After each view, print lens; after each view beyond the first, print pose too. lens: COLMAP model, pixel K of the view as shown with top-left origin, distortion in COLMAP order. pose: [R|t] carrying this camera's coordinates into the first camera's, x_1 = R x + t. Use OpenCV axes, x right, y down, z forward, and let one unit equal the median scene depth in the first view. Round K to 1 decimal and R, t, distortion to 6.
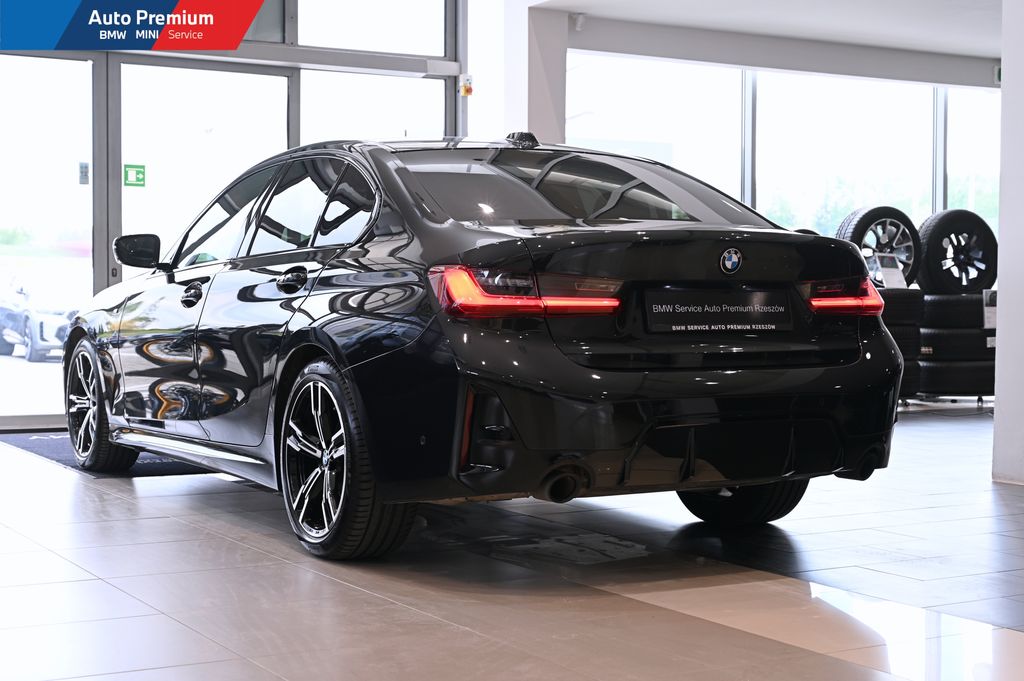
lens RADIAL K [[1602.1, 0, 512.0], [0, 1602.1, 340.5], [0, 0, 1]] dist [-0.019331, -0.029312]
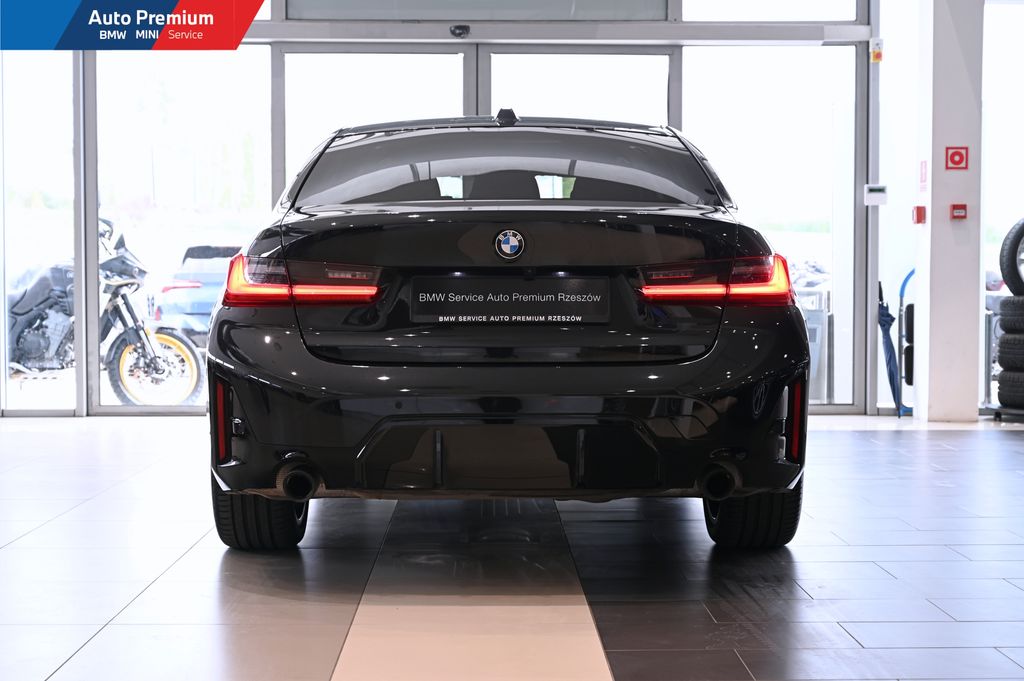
lens RADIAL K [[1651.5, 0, 512.0], [0, 1651.5, 340.5], [0, 0, 1]] dist [-0.002441, -0.048151]
pose [[0.875740, 0.013950, -0.482581, 0.455359], [-0.010434, 0.999896, 0.009971, -0.004059], [0.482669, -0.003697, 0.875795, 0.150315]]
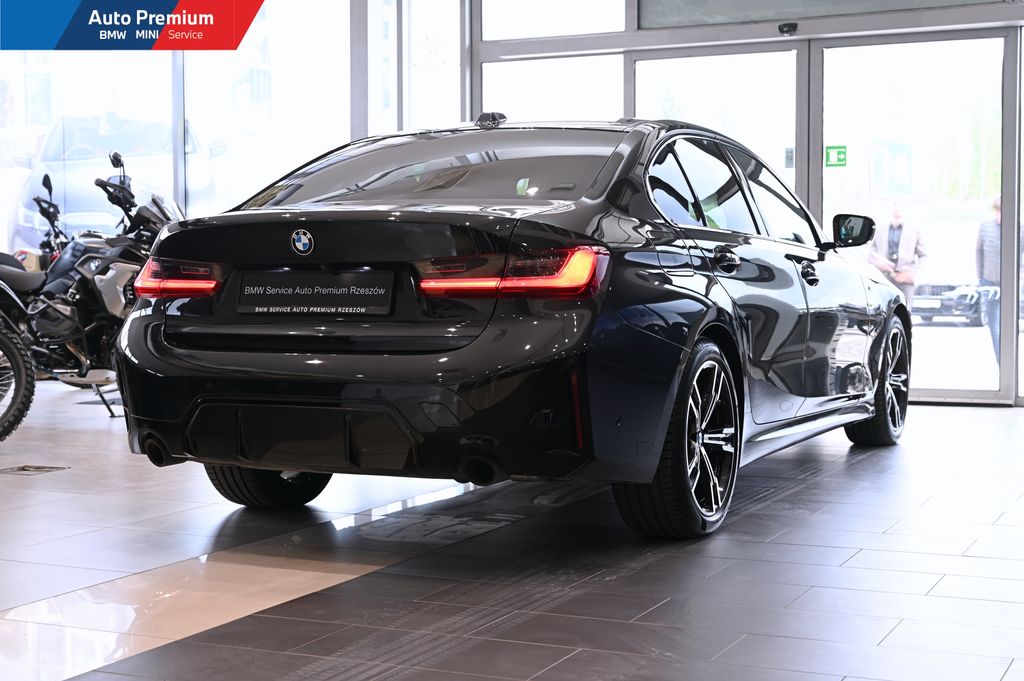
lens RADIAL K [[1540.1, 0, 512.0], [0, 1540.1, 340.5], [0, 0, 1]] dist [-0.006487, 0.040720]
pose [[0.571884, 0.031266, -0.819739, 0.770040], [-0.016330, 0.999509, 0.026730, -0.013077], [0.820172, -0.001900, 0.572114, 0.440448]]
